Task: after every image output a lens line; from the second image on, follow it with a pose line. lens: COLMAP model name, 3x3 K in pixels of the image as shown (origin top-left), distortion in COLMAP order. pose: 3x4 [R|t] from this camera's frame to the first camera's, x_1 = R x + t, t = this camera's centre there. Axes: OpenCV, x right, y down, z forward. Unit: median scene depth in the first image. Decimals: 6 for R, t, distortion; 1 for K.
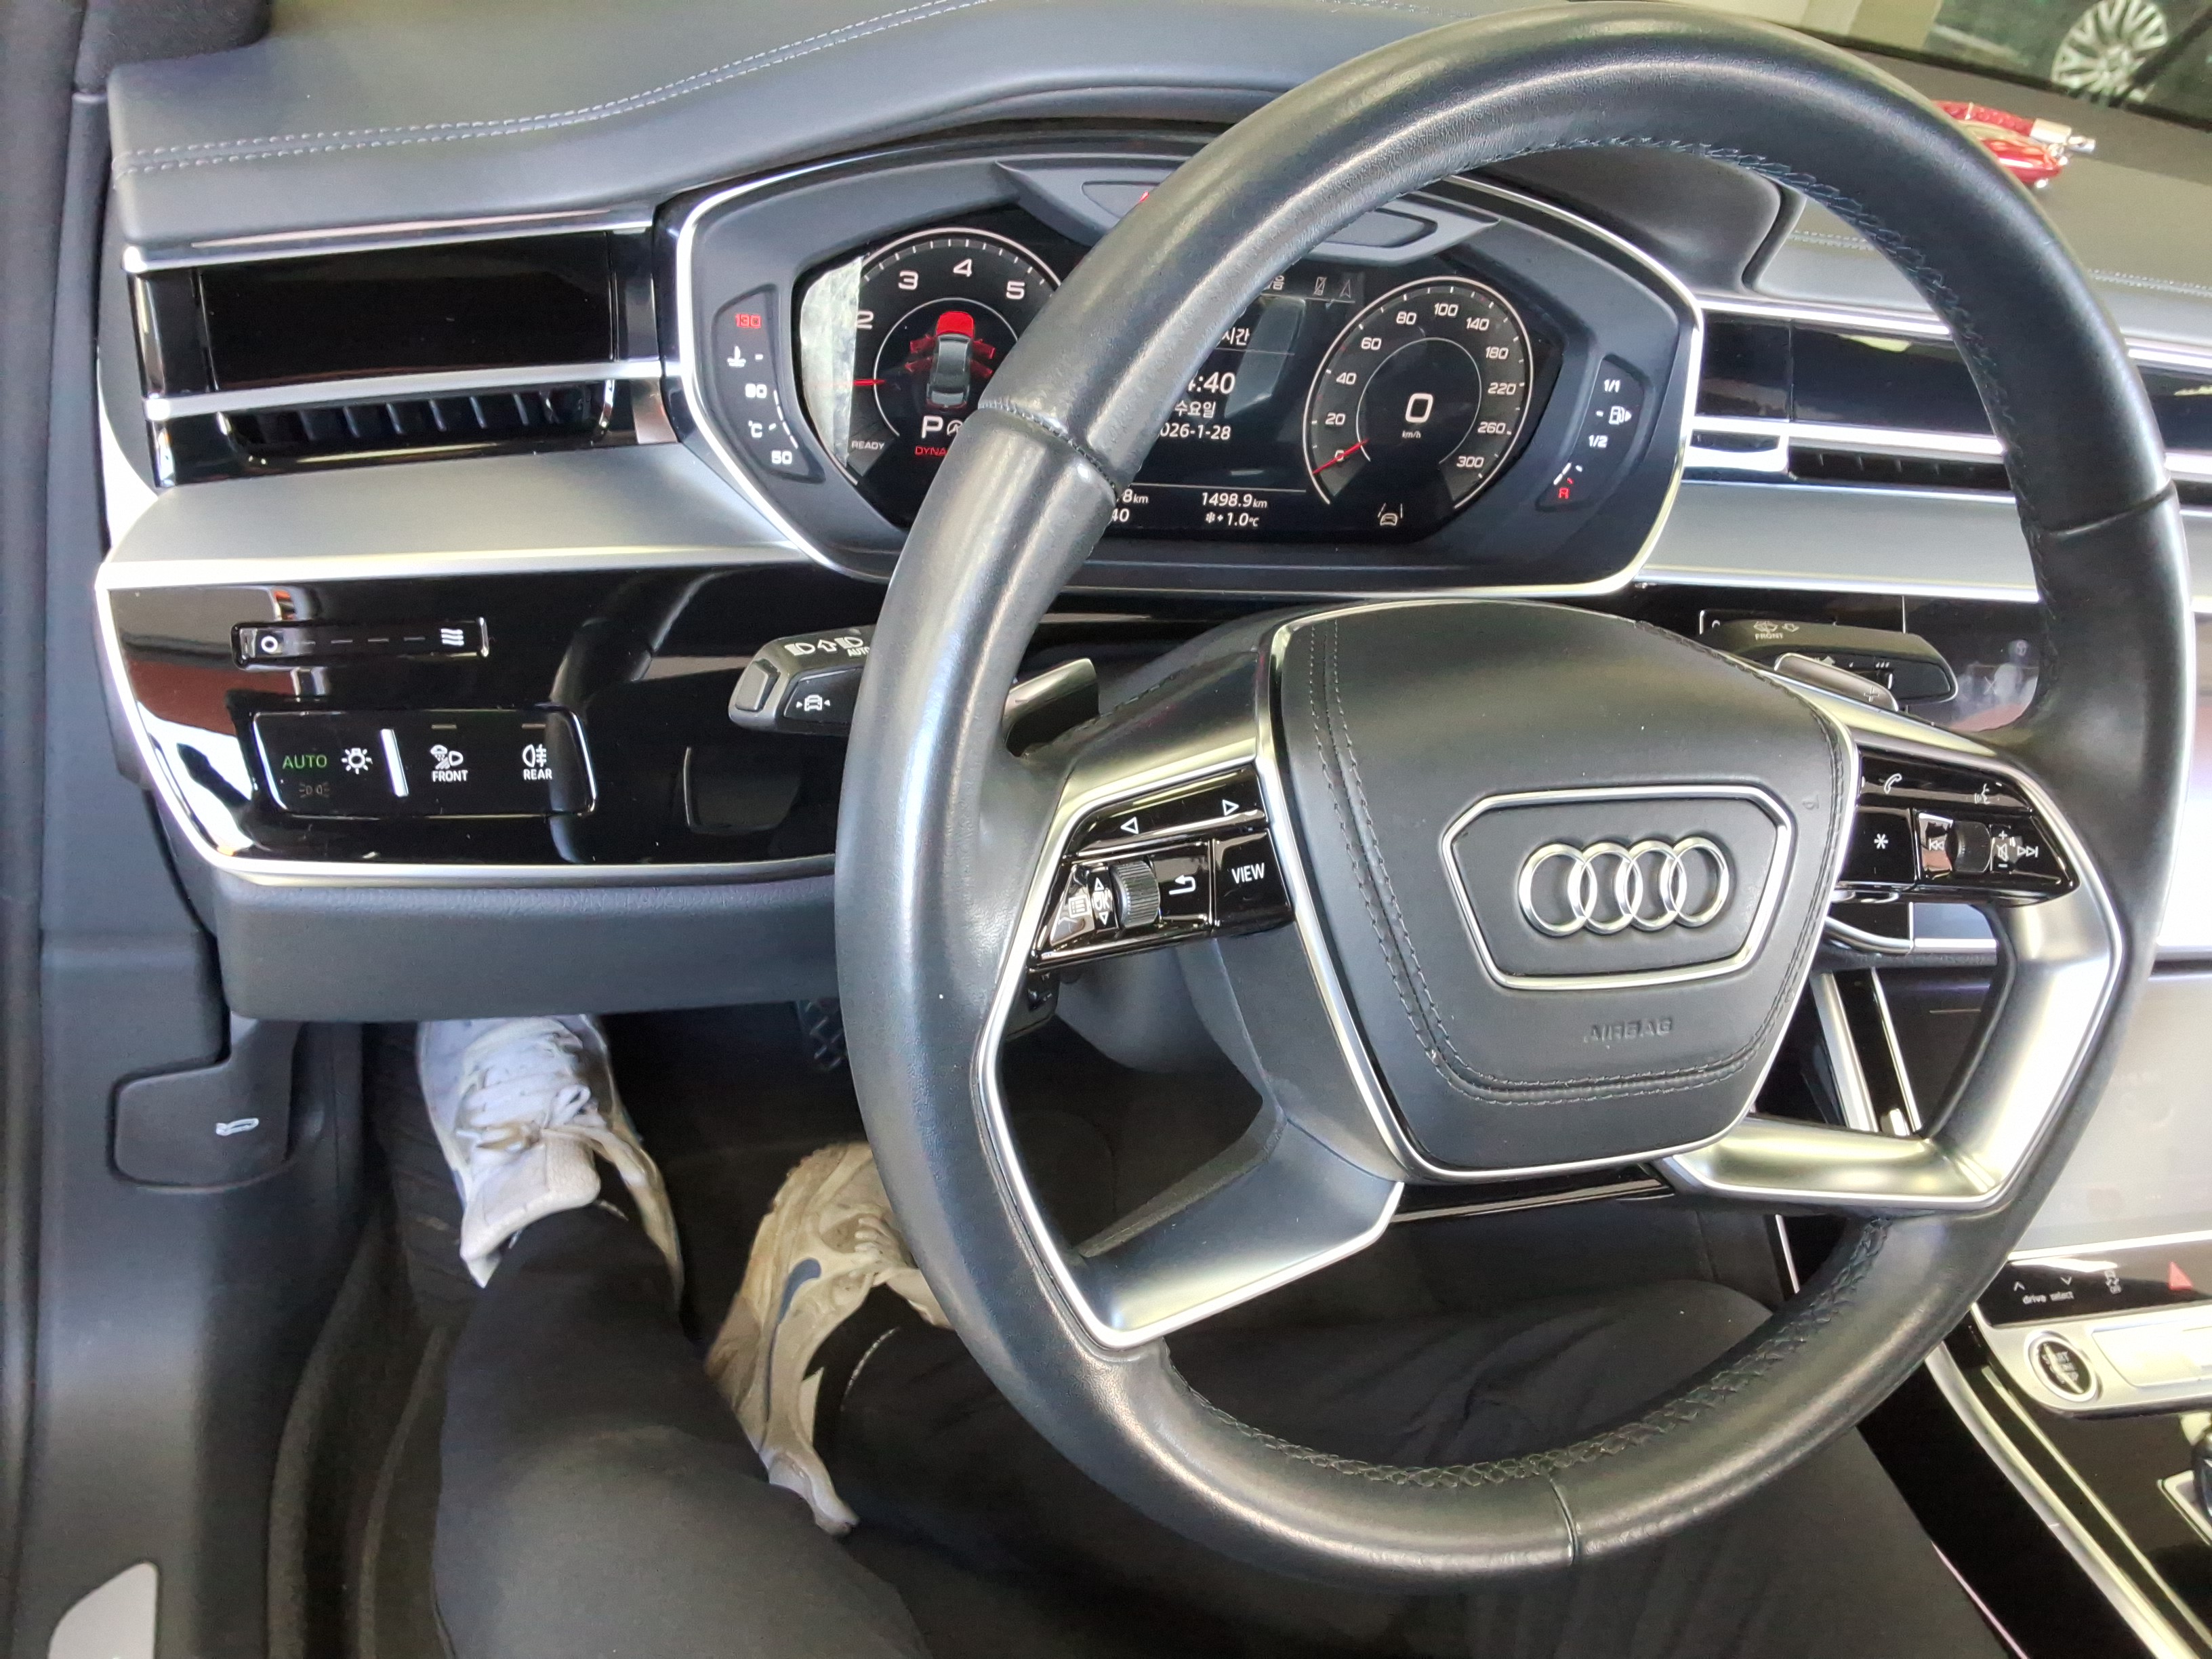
lens RADIAL K [[1775.9, 0, 1119.6], [0, 1775.9, 839.9], [0, 0, 1]] dist [0.076589, -0.092774]
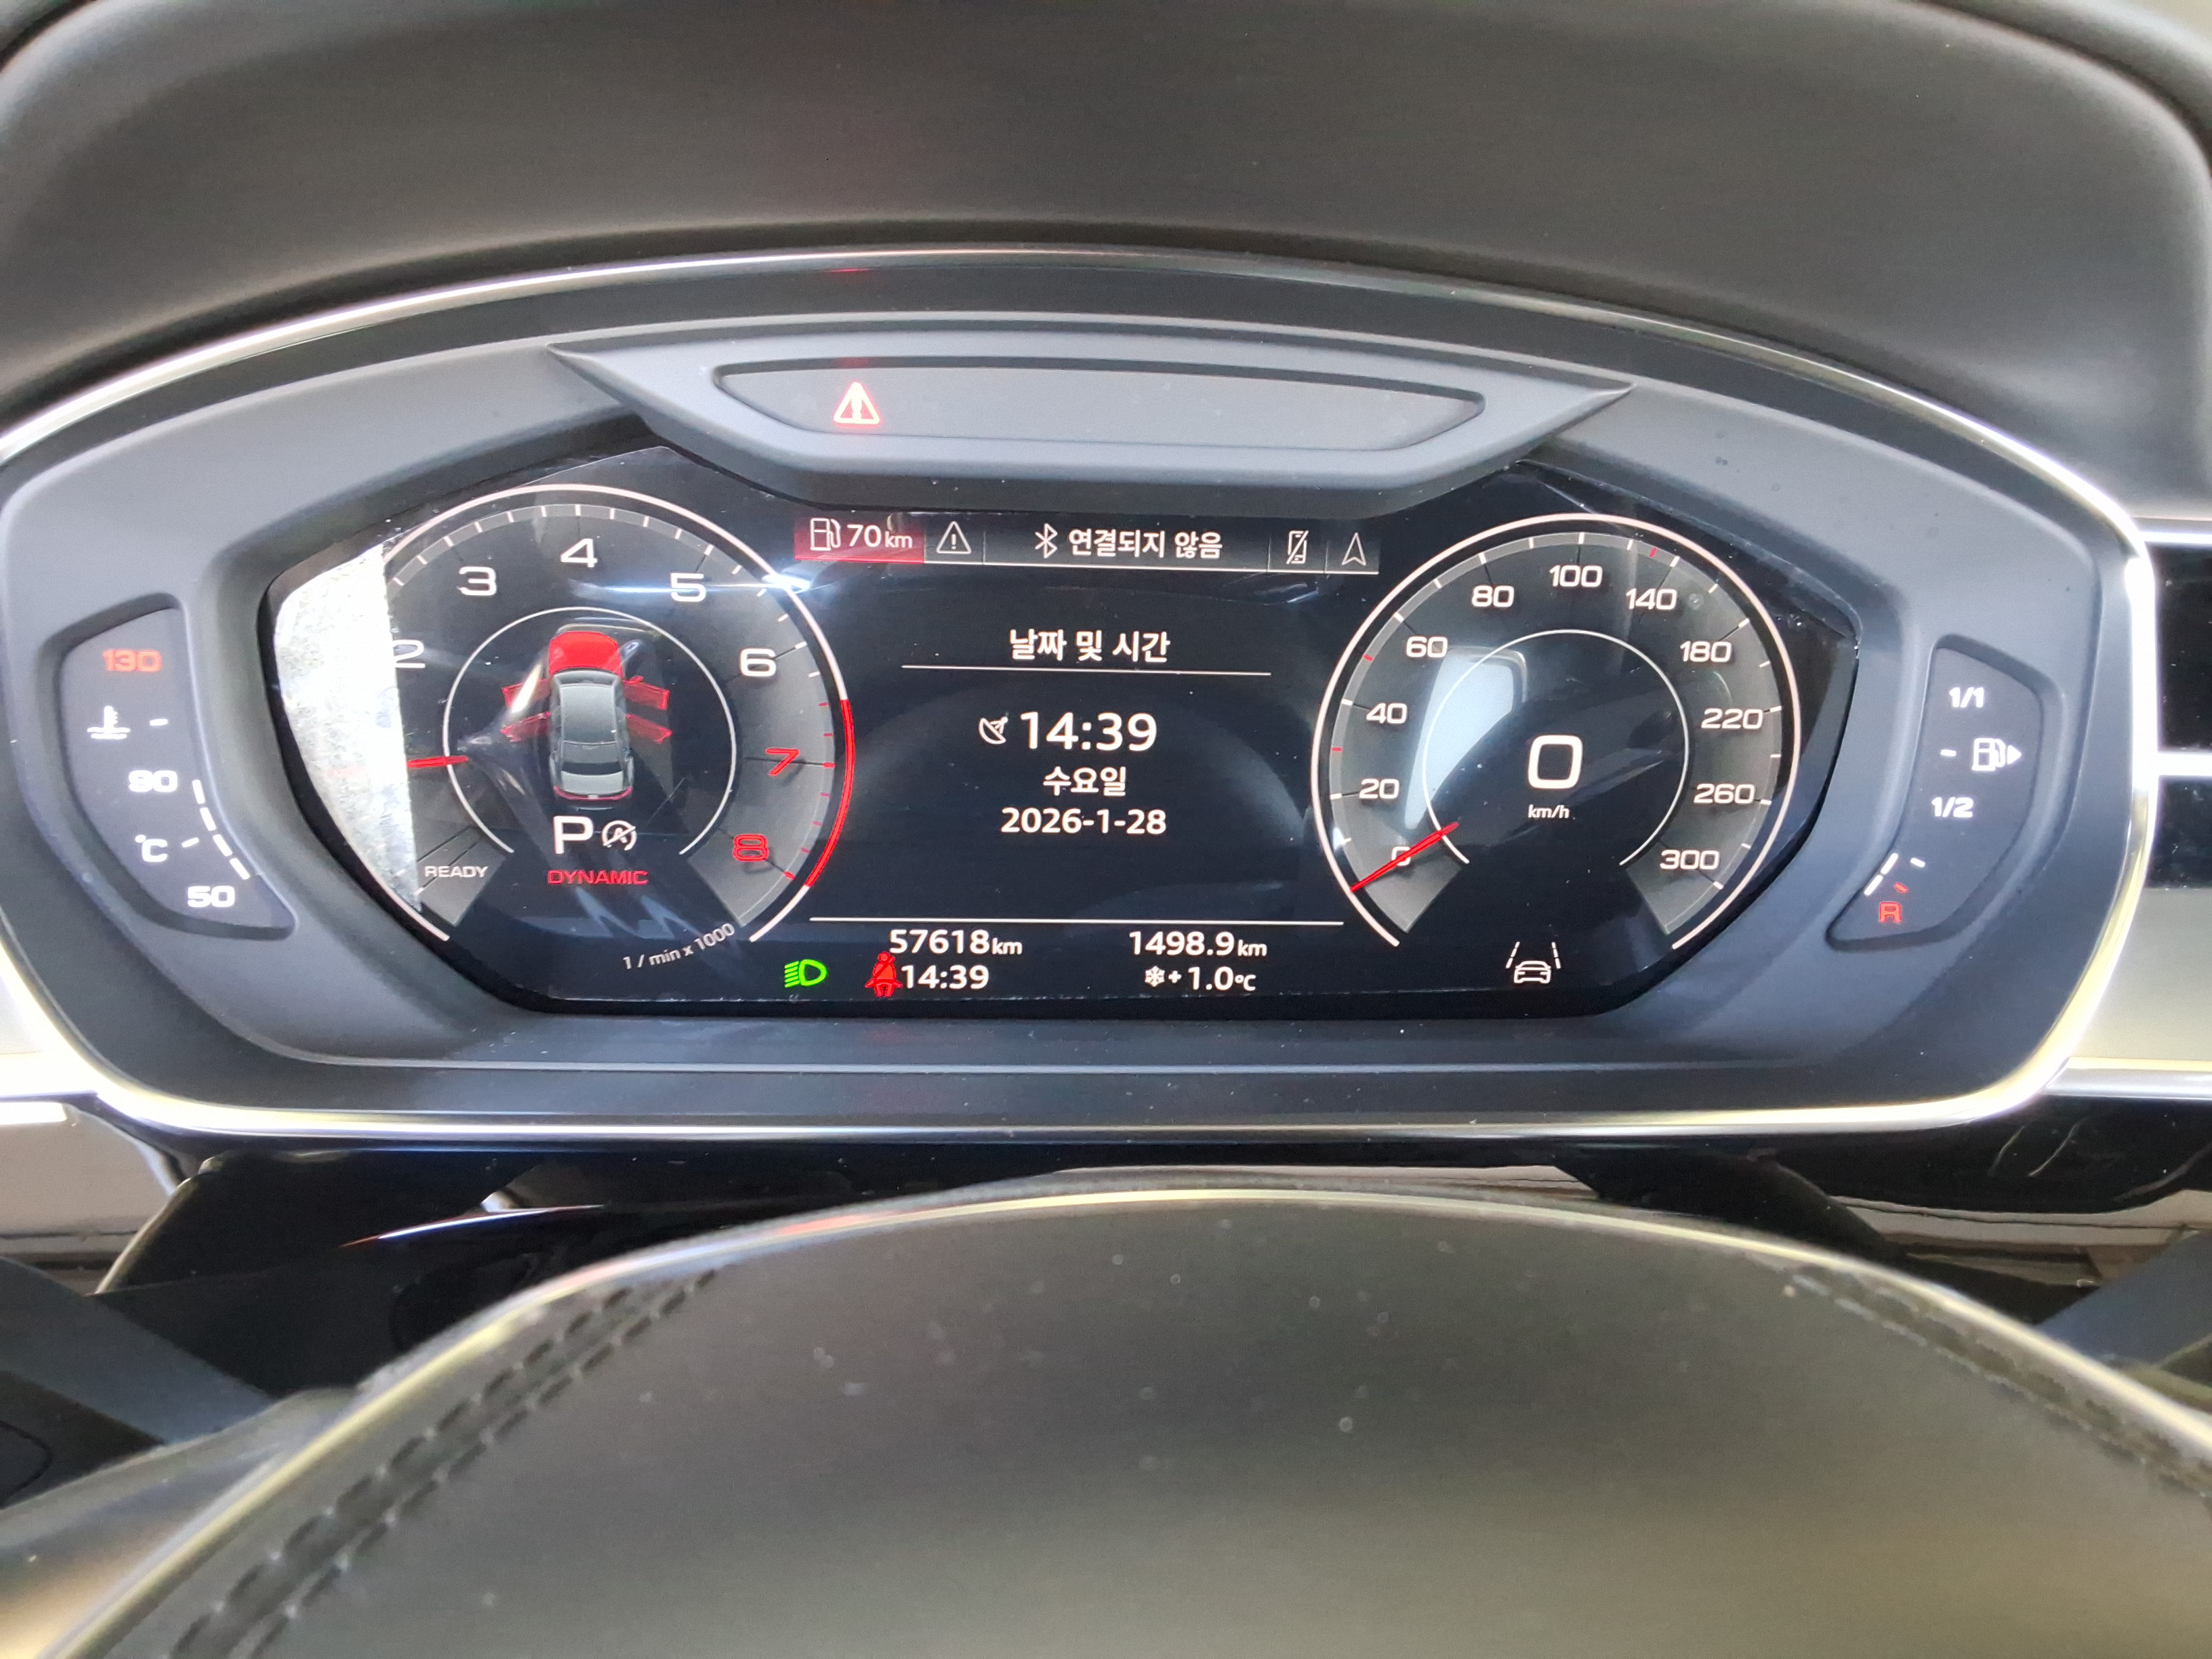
lens RADIAL K [[1775.9, 0, 1095.7], [0, 1775.9, 826.9], [0, 0, 1]] dist [0.076589, -0.092774]
pose [[0.948736, -0.054645, -0.311309, 0.206447], [-0.028542, 0.966105, -0.256568, -0.086677], [0.314777, 0.252301, 0.915019, 0.493279]]
